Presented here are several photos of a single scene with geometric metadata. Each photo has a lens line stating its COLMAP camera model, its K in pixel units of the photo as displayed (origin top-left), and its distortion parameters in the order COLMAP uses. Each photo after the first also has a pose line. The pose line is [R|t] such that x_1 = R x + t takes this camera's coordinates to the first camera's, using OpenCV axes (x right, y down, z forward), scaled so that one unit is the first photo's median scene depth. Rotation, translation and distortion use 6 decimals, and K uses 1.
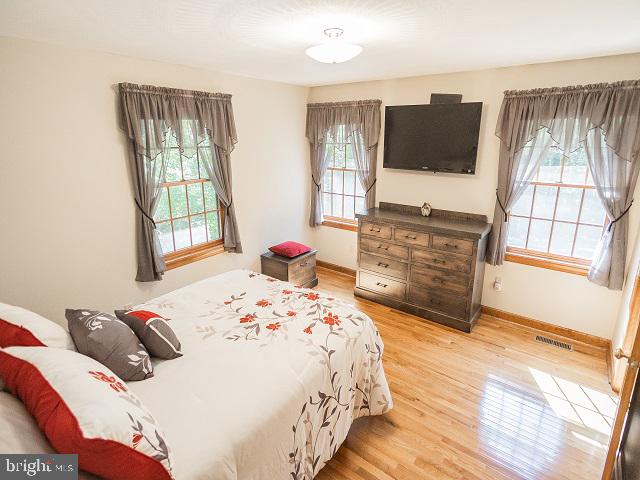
lens RADIAL K [[342.5, 0, 318.4], [0, 342.5, 238.9], [0, 0, 1]] dist [-0.009401, -0.000313]
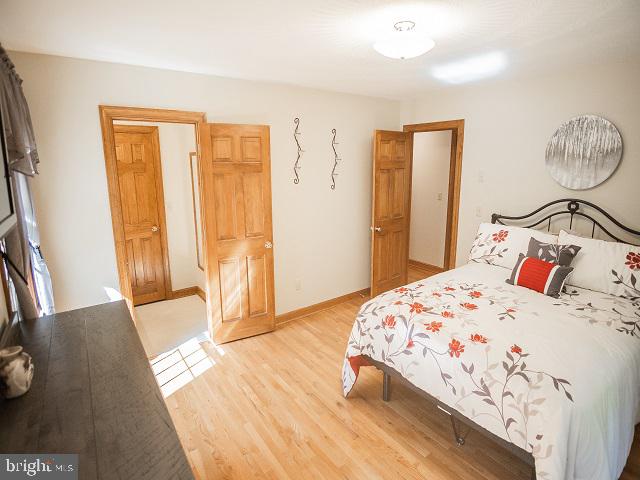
lens RADIAL K [[342.5, 0, 317.5], [0, 342.5, 233.9], [0, 0, 1]] dist [-0.009401, -0.000313]
pose [[-0.957173, -0.048146, 0.285486, -0.013500], [0.100435, 0.869622, 0.483394, -0.536796], [-0.271538, 0.491364, -0.827543, 1.919806]]
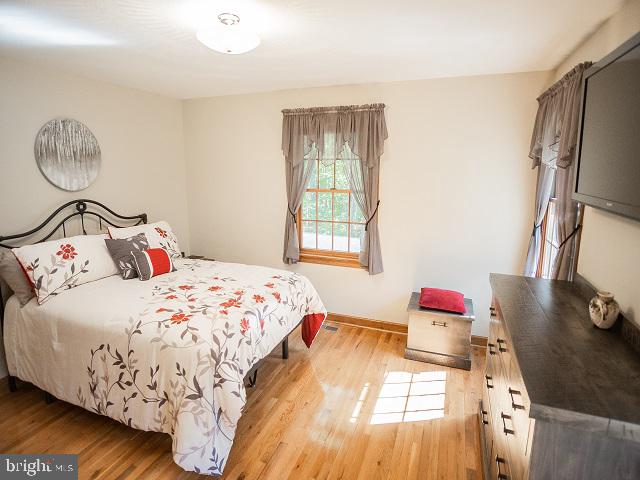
lens RADIAL K [[342.5, 0, 319.9], [0, 342.5, 241.4], [0, 0, 1]] dist [-0.009401, -0.000313]
pose [[0.267376, 0.210323, -0.940359, 0.989579], [-0.292072, 0.947669, 0.128912, -0.209538], [0.918262, 0.240184, 0.314813, 0.972671]]
